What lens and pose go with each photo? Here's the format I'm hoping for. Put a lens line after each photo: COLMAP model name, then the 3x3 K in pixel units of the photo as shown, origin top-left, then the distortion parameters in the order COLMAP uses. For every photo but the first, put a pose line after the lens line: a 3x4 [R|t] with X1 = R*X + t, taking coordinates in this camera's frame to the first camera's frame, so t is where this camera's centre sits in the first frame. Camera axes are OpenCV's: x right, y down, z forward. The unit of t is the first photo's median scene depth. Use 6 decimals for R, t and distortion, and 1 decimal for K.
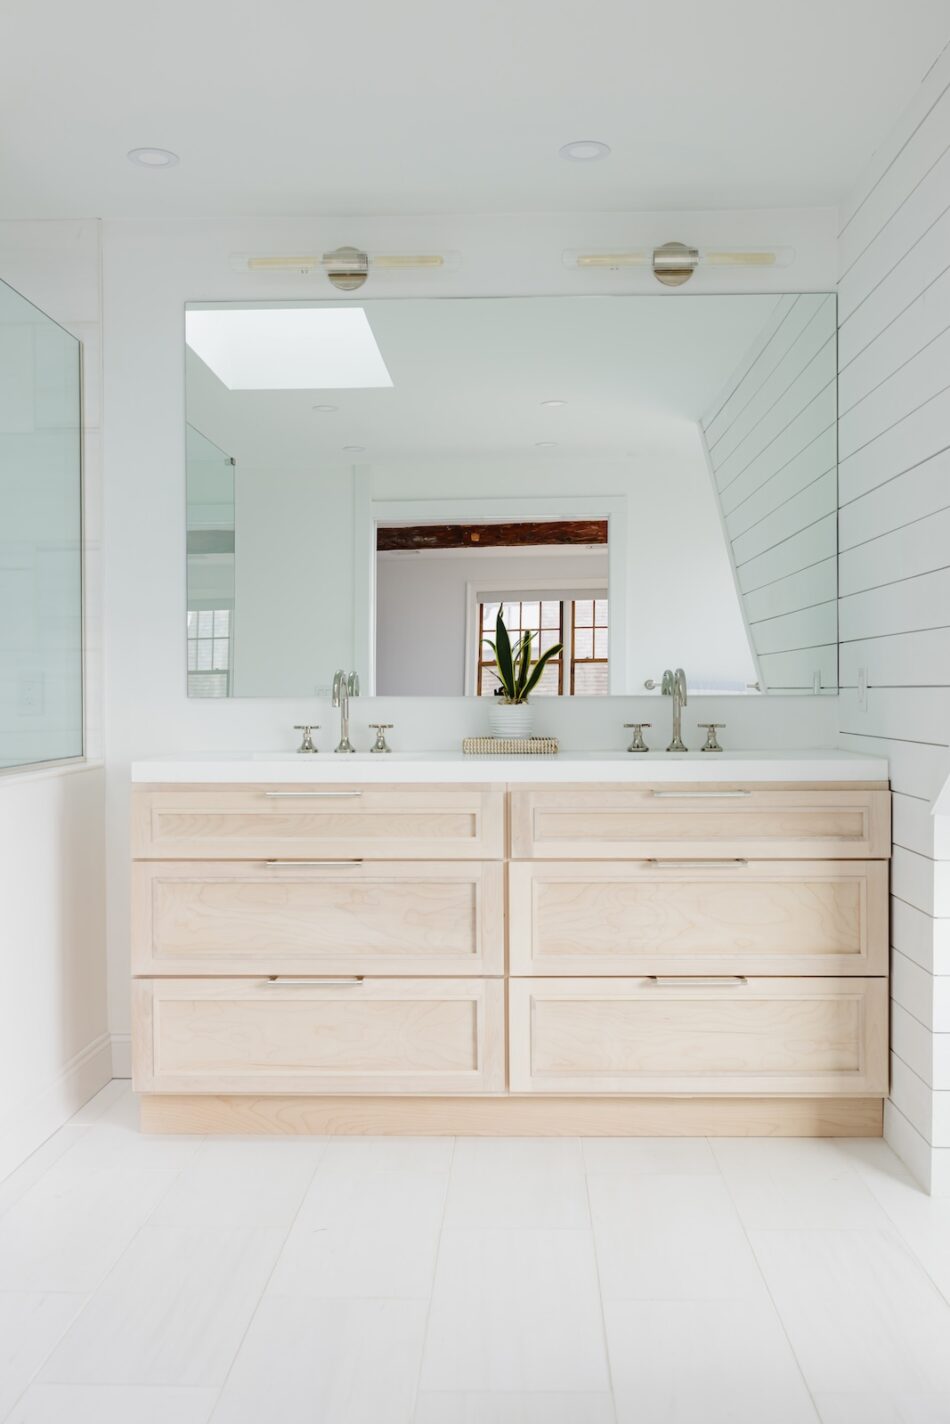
lens RADIAL K [[1355.6, 0, 469.6], [0, 1355.6, 720.5], [0, 0, 1]] dist [0.060085, 0.000000]
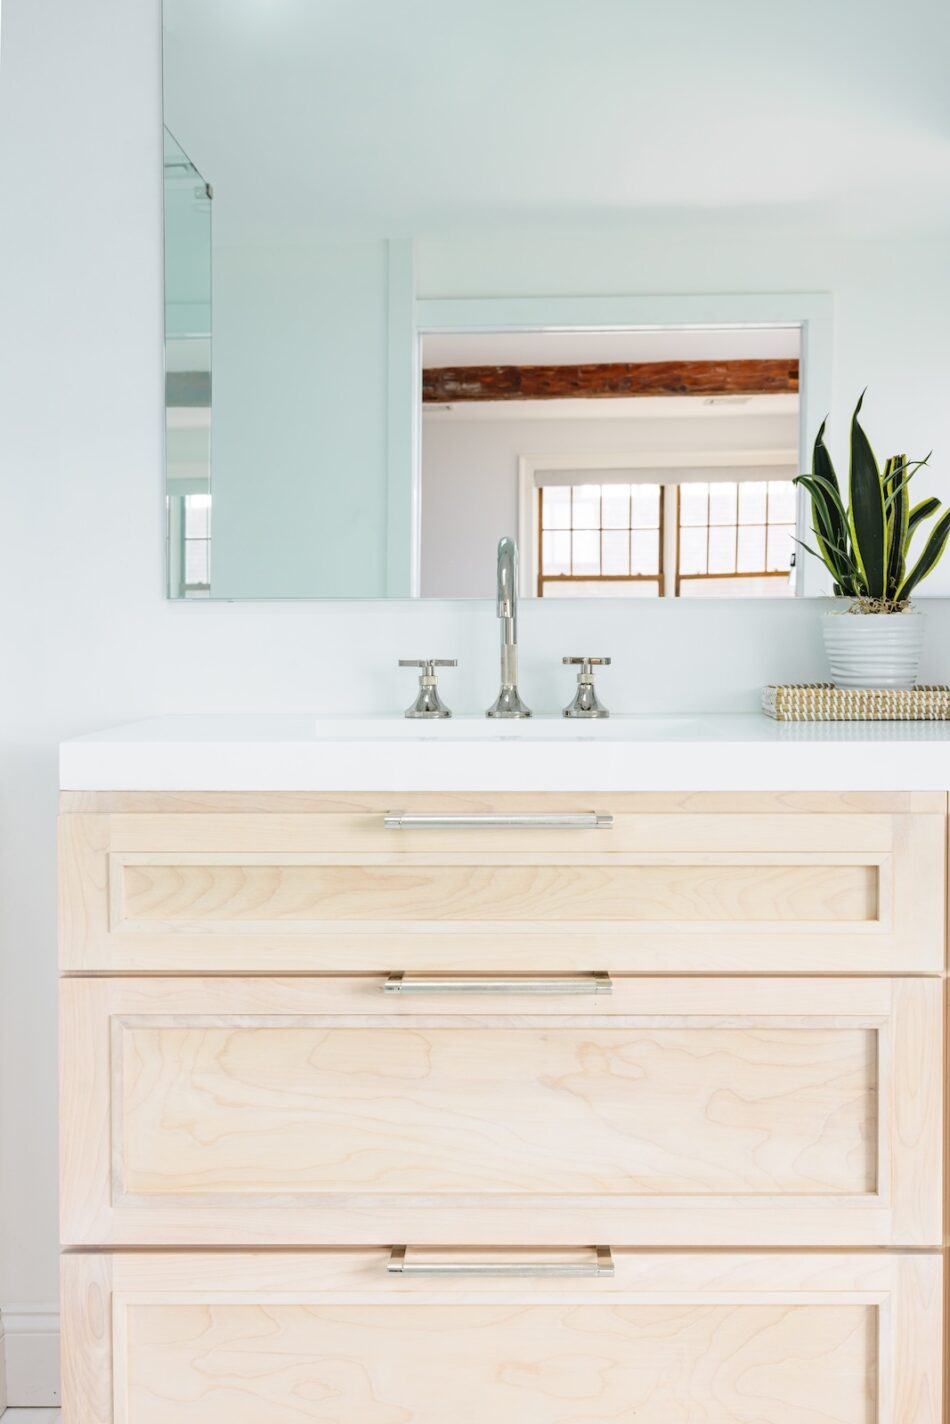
lens RADIAL K [[1726.4, 0, 478.4], [0, 1726.4, 704.5], [0, 0, 1]] dist [0.016169, 0.000000]
pose [[0.999661, 0.002452, 0.025939, -0.132950], [-0.002979, 0.999790, 0.020286, 0.008147], [-0.025884, -0.020356, 0.999458, 0.464408]]
